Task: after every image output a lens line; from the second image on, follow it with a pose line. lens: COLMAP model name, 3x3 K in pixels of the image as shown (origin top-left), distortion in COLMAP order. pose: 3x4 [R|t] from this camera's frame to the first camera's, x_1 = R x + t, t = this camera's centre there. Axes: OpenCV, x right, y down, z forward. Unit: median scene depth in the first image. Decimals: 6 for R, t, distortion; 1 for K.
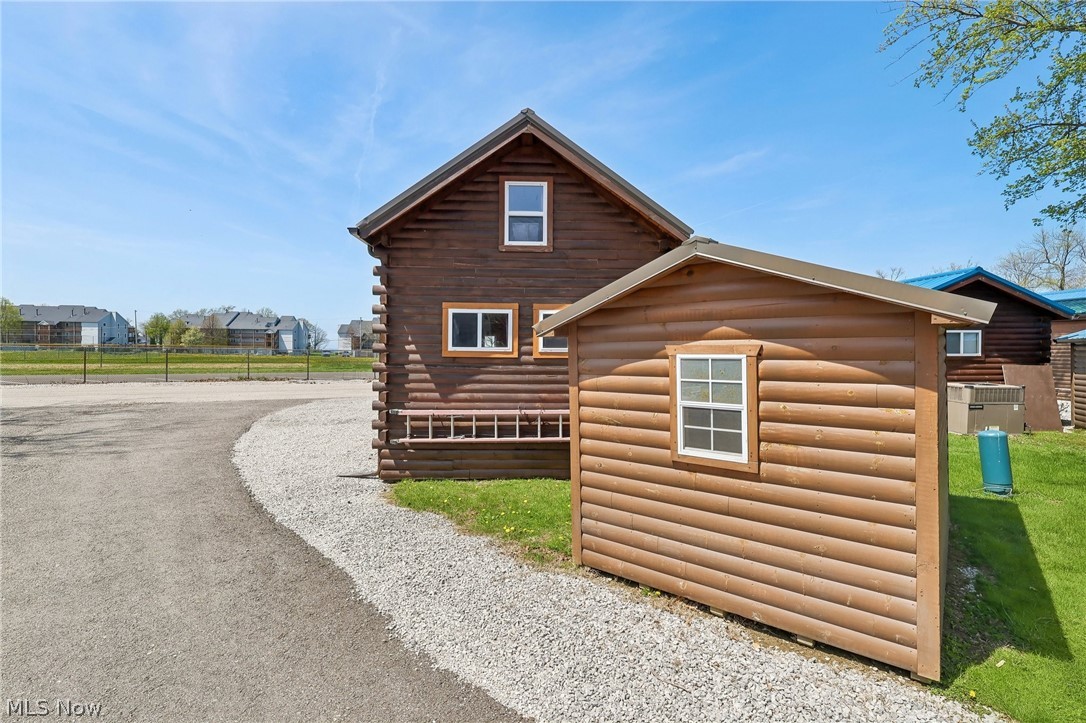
lens RADIAL K [[505.3, 0, 541.1], [0, 505.3, 360.6], [0, 0, 1]] dist [0.004184, -0.000164]
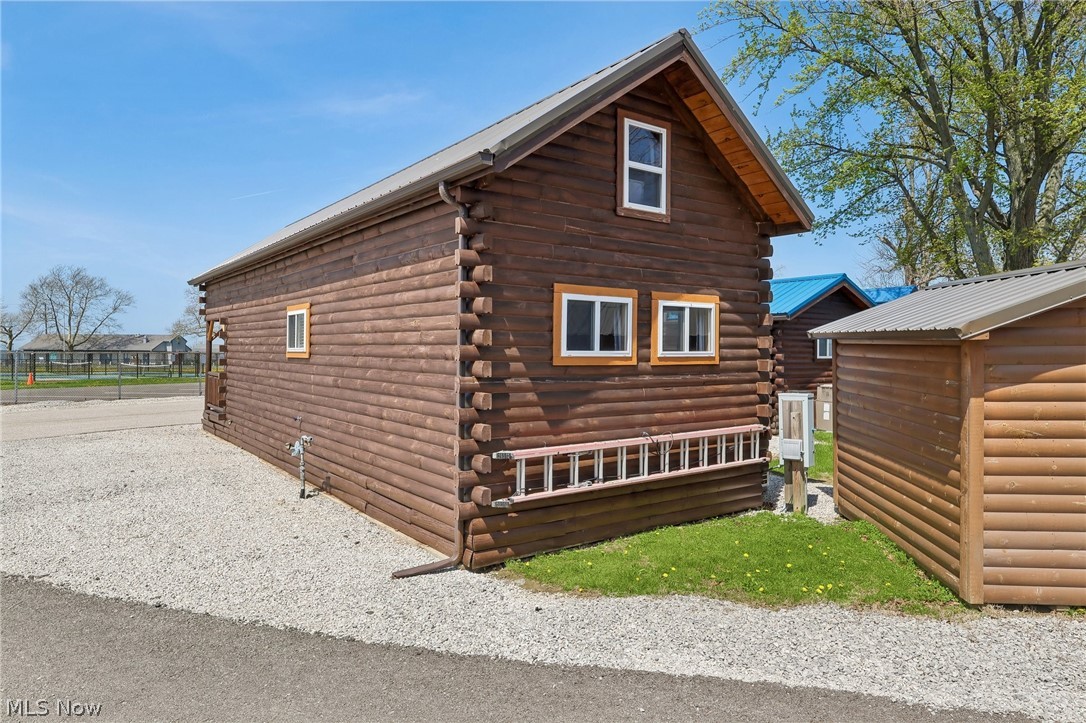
lens RADIAL K [[686.9, 0, 547.6], [0, 686.9, 360.6], [0, 0, 1]] dist [0.010562, -0.001712]
pose [[0.821176, -0.012082, 0.570547, -0.712949], [0.016693, 0.999857, -0.002854, -0.011725], [-0.570431, 0.011868, 0.821260, 0.268613]]
